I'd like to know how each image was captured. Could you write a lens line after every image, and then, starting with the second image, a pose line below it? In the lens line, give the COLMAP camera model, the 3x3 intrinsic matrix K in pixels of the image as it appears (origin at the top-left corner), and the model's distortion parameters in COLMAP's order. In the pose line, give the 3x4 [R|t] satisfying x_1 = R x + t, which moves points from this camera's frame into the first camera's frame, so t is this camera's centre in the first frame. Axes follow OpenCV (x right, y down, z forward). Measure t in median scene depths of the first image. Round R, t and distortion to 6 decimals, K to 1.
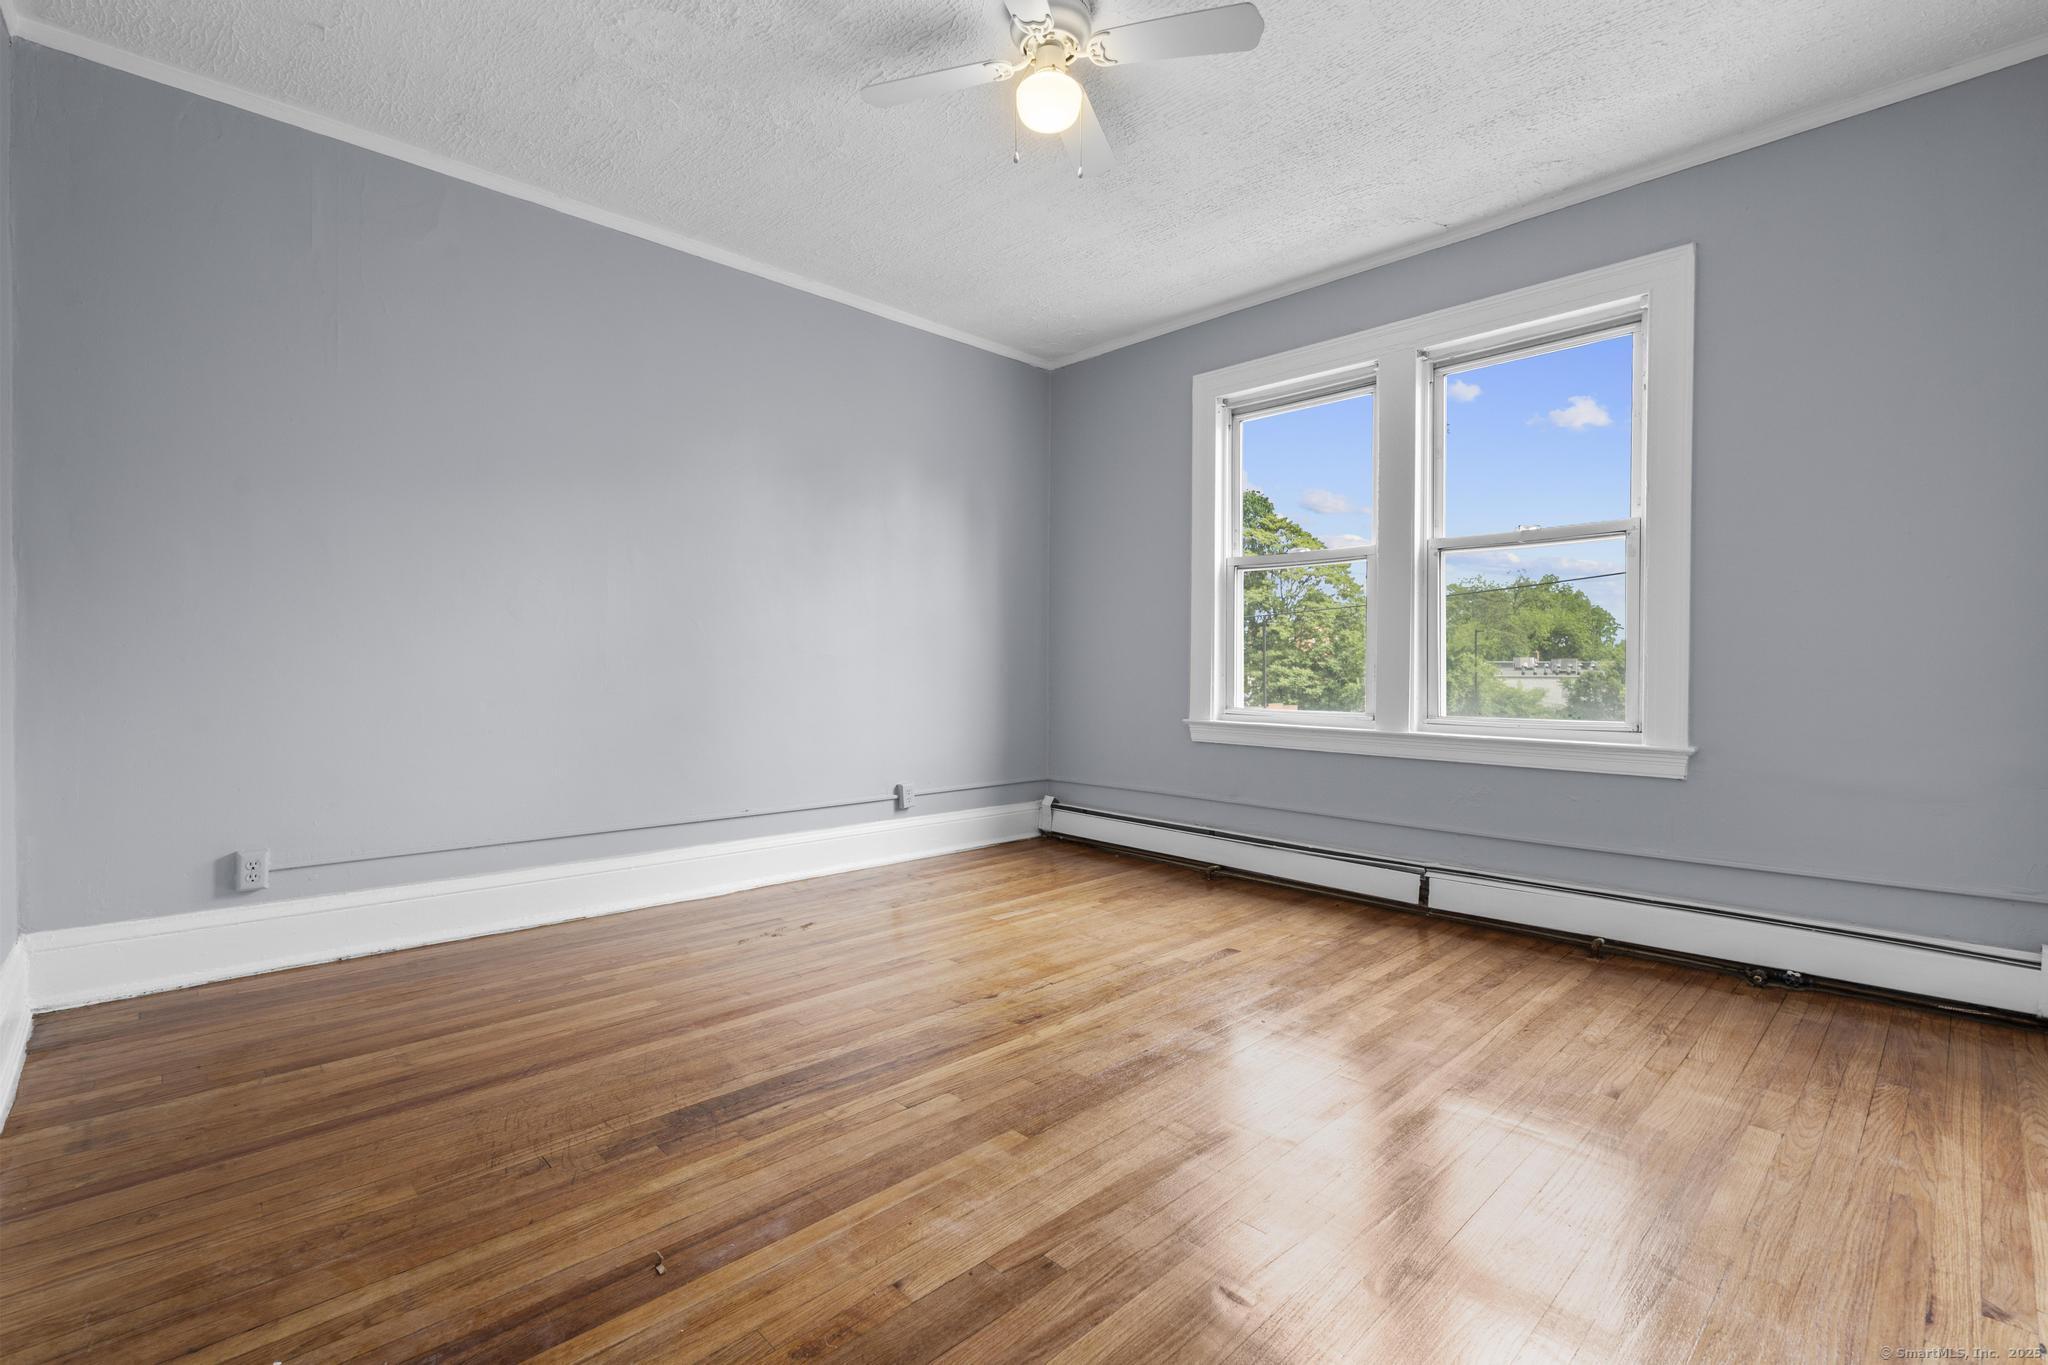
lens RADIAL K [[918.2, 0, 1015.3], [0, 918.2, 677.3], [0, 0, 1]] dist [-0.003824, -0.000463]
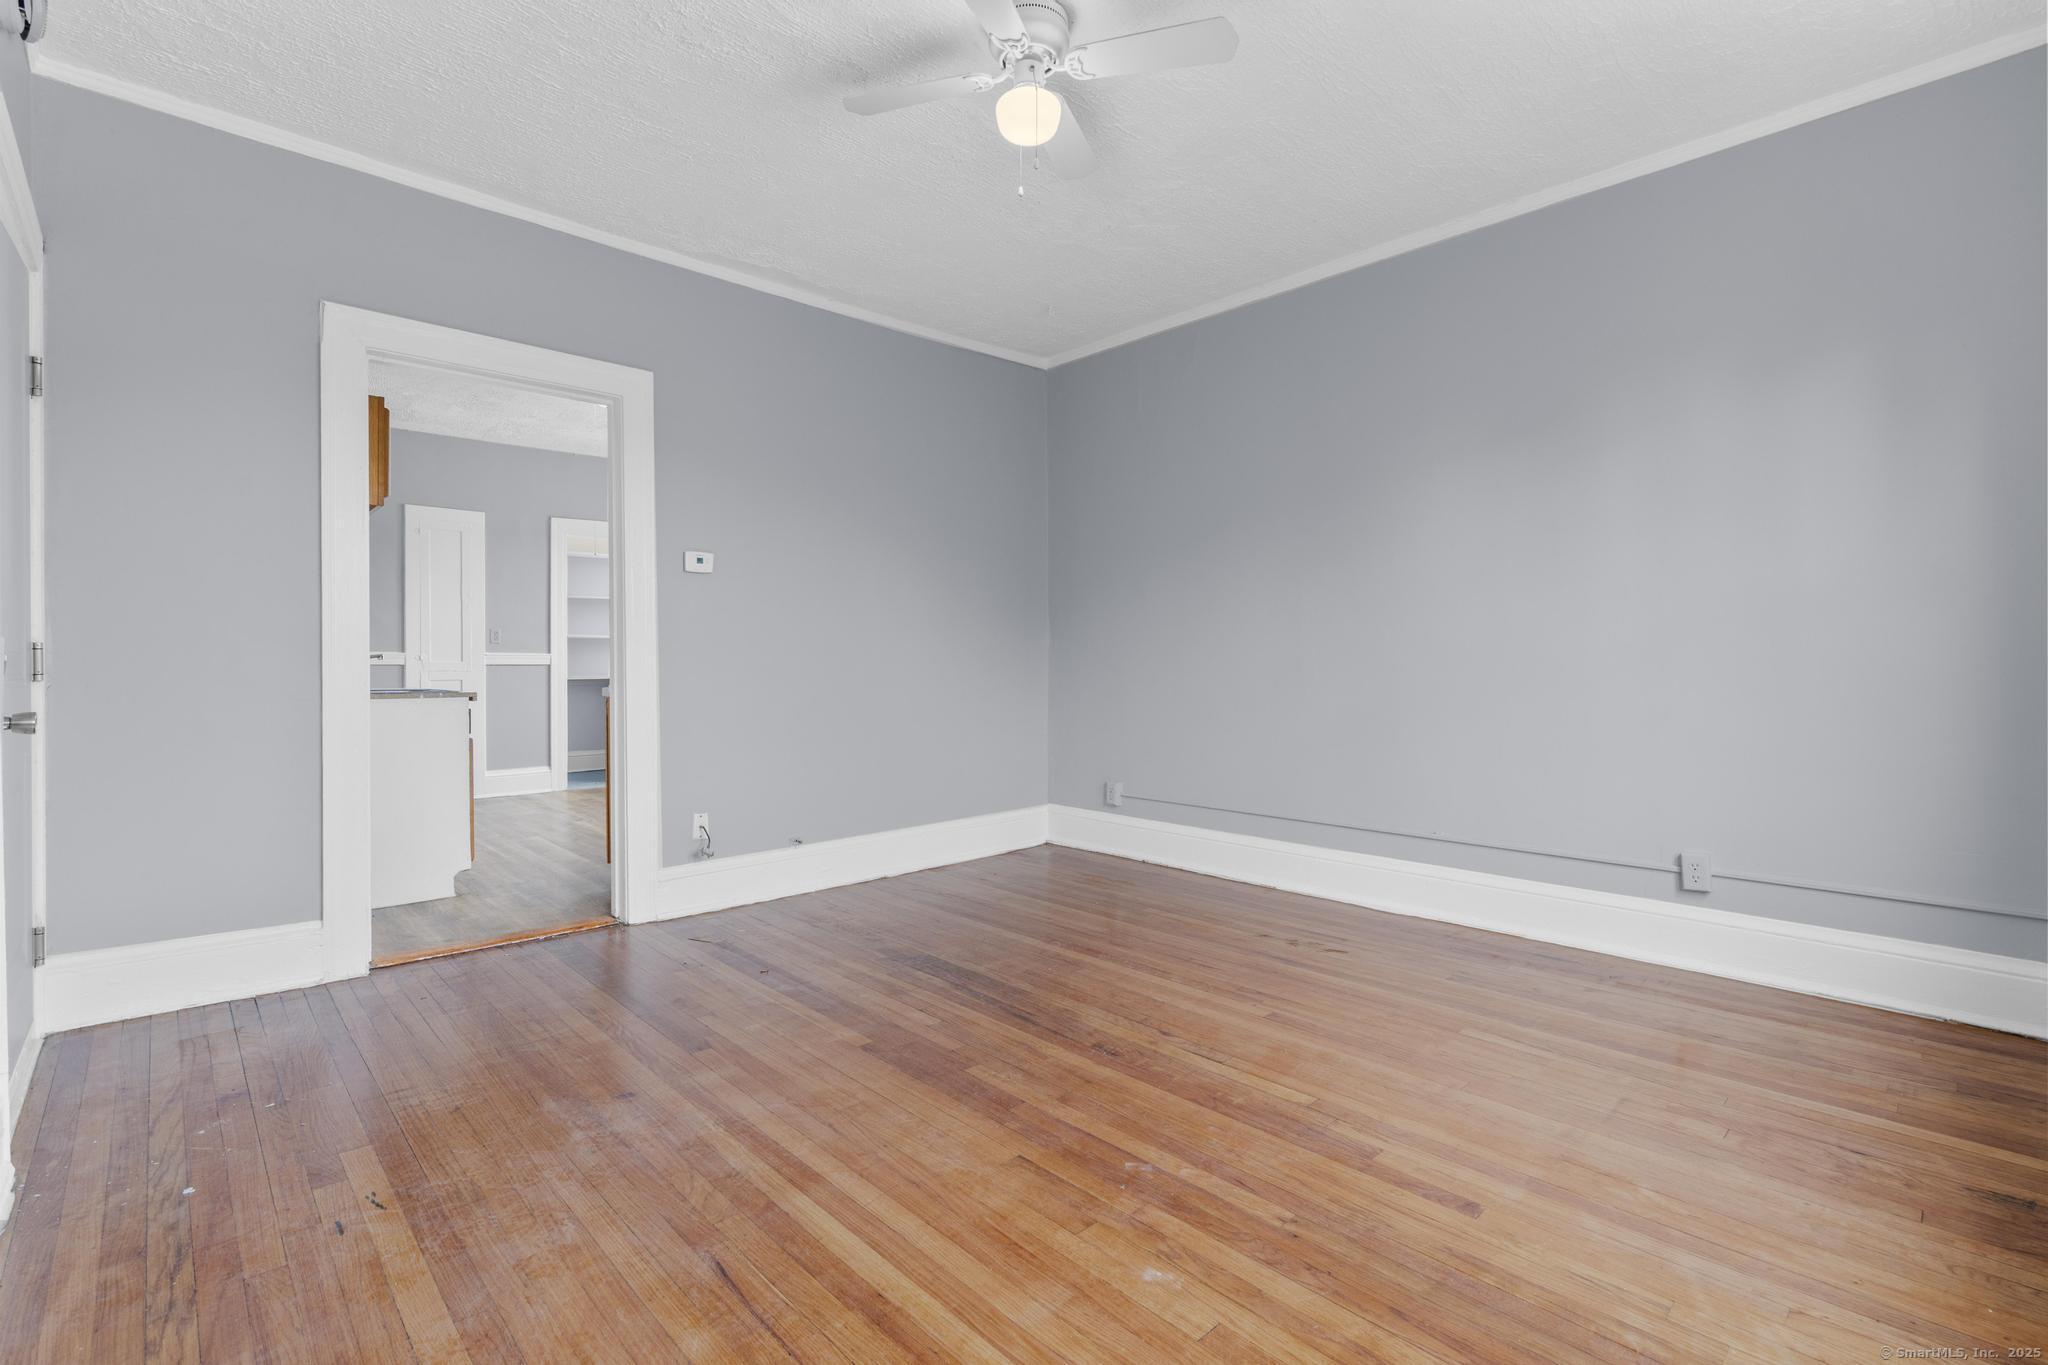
lens RADIAL K [[918.2, 0, 1015.3], [0, 918.2, 677.3], [0, 0, 1]] dist [-0.003824, -0.000463]
pose [[-0.003431, 0.008041, -0.999962, 0.884730], [-0.014530, 0.999862, 0.008090, -0.015552], [0.999889, 0.014557, -0.003314, 0.838399]]
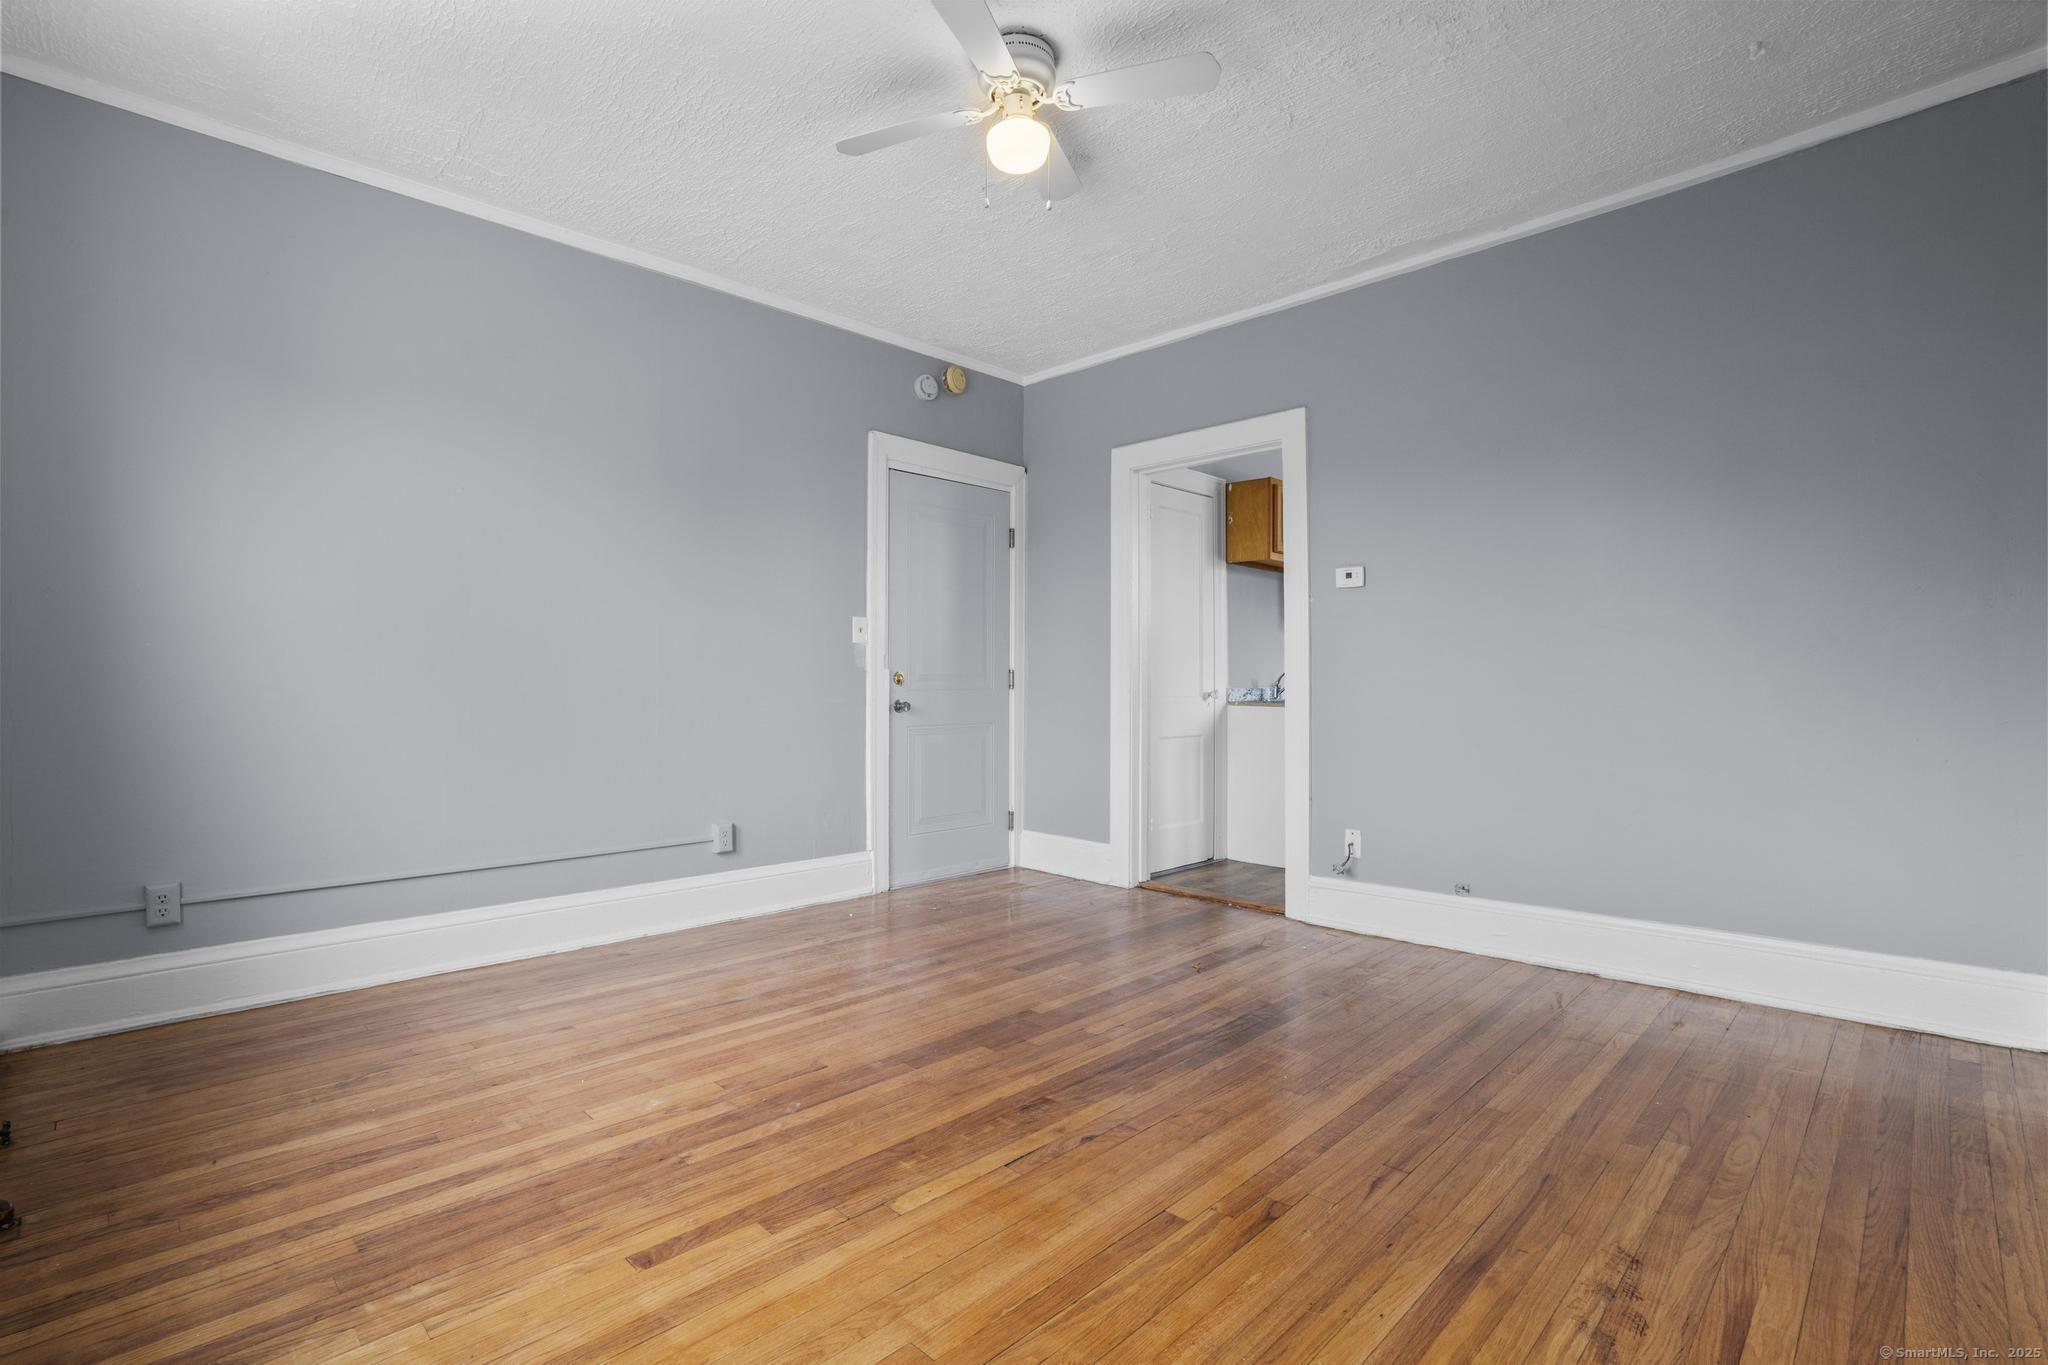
lens RADIAL K [[948.5, 0, 1024.0], [0, 948.5, 682.5], [0, 0, 1]] dist [-0.059365, 0.017443]
pose [[-0.999359, -0.003802, -0.035605, 0.053868], [-0.004235, 0.999918, 0.012093, -0.028224], [0.035556, 0.012236, -0.999293, 1.728687]]
